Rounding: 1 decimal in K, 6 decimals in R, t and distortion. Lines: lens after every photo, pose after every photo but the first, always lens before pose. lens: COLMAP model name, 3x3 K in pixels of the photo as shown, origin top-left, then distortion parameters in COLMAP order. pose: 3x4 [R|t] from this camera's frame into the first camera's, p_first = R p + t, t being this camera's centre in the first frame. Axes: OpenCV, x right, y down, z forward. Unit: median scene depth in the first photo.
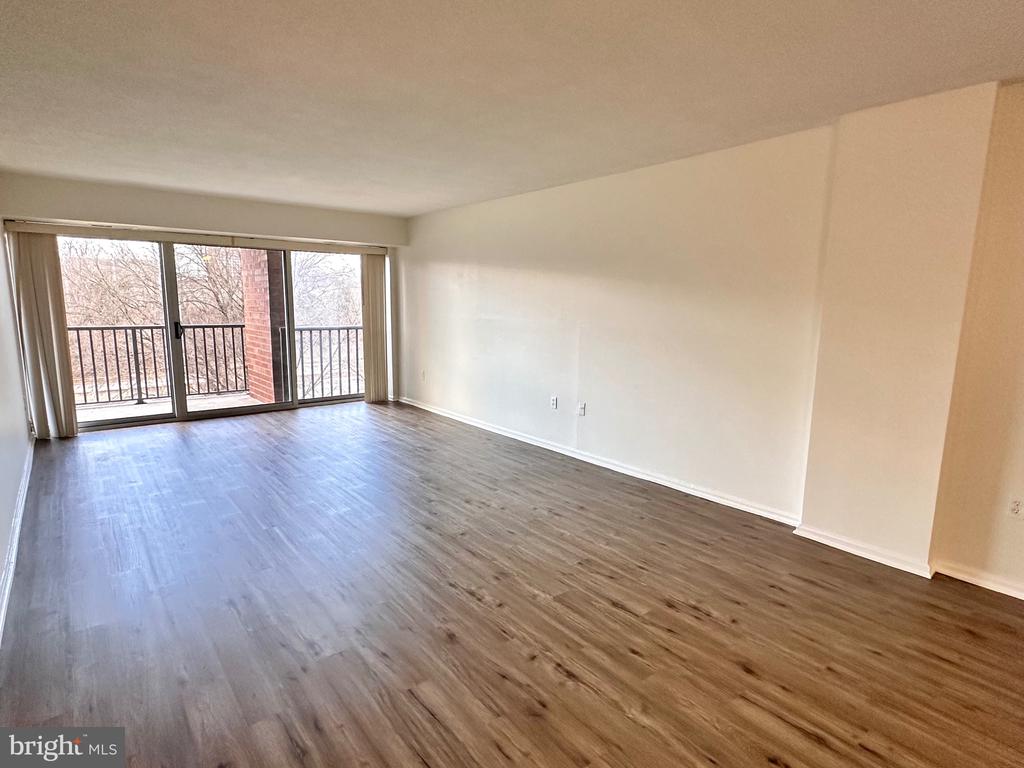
lens RADIAL K [[555.3, 0, 511.5], [0, 555.3, 377.2], [0, 0, 1]] dist [0.003431, -0.000842]
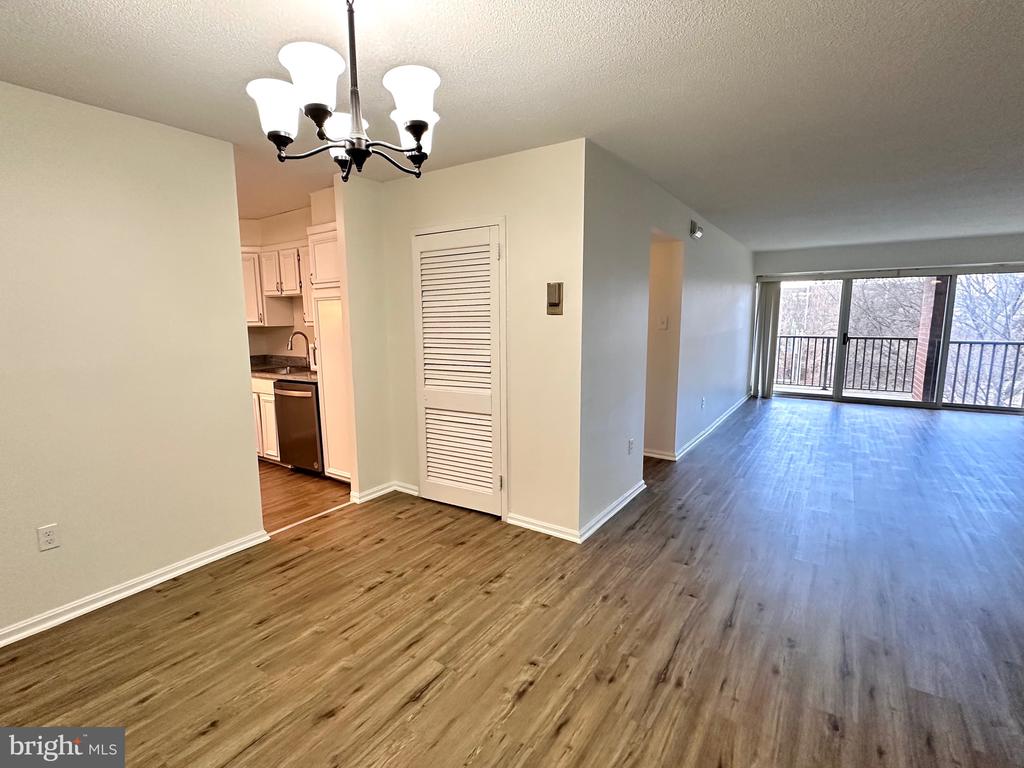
lens RADIAL K [[488.4, 0, 508.9], [0, 488.4, 383.6], [0, 0, 1]] dist [-0.002527, -0.000414]
pose [[0.291682, 0.112117, -0.949922, 0.531491], [-0.121556, 0.989400, 0.079451, 0.051602], [0.948760, 0.092294, 0.302219, -0.302244]]
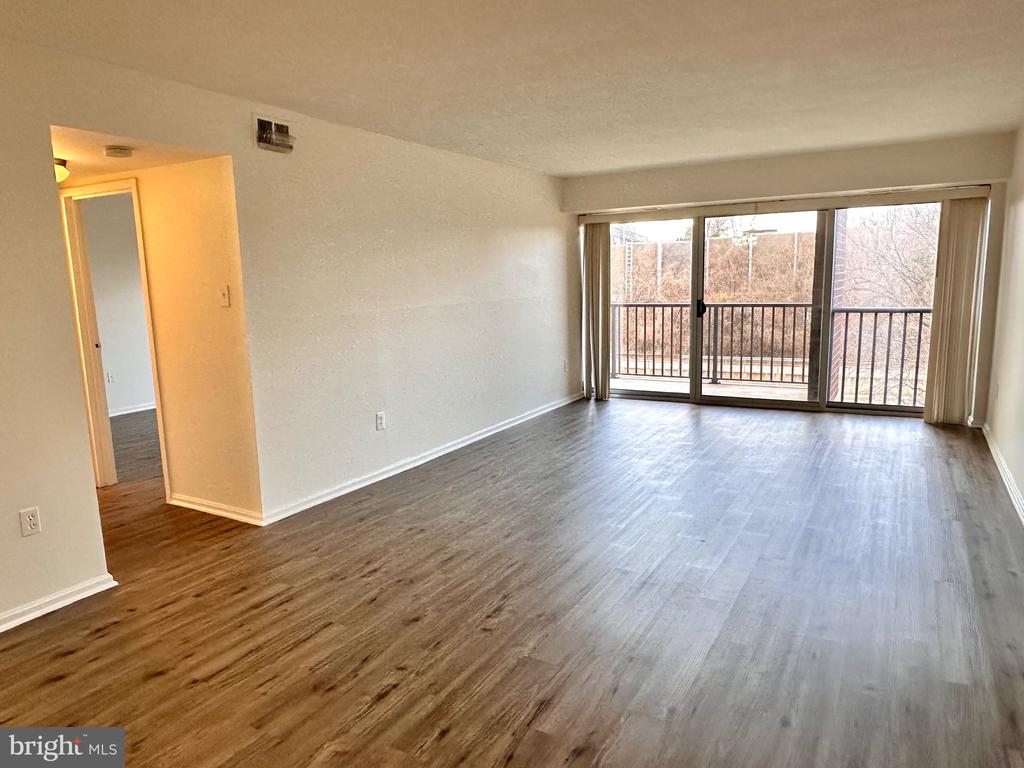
lens RADIAL K [[689.8, 0, 505.3], [0, 689.8, 387.2], [0, 0, 1]] dist [-0.008176, -0.002062]
pose [[0.360409, 0.124074, -0.924506, 0.569784], [-0.099546, 0.990570, 0.094133, -0.041633], [0.927467, 0.058104, 0.369362, 0.370702]]
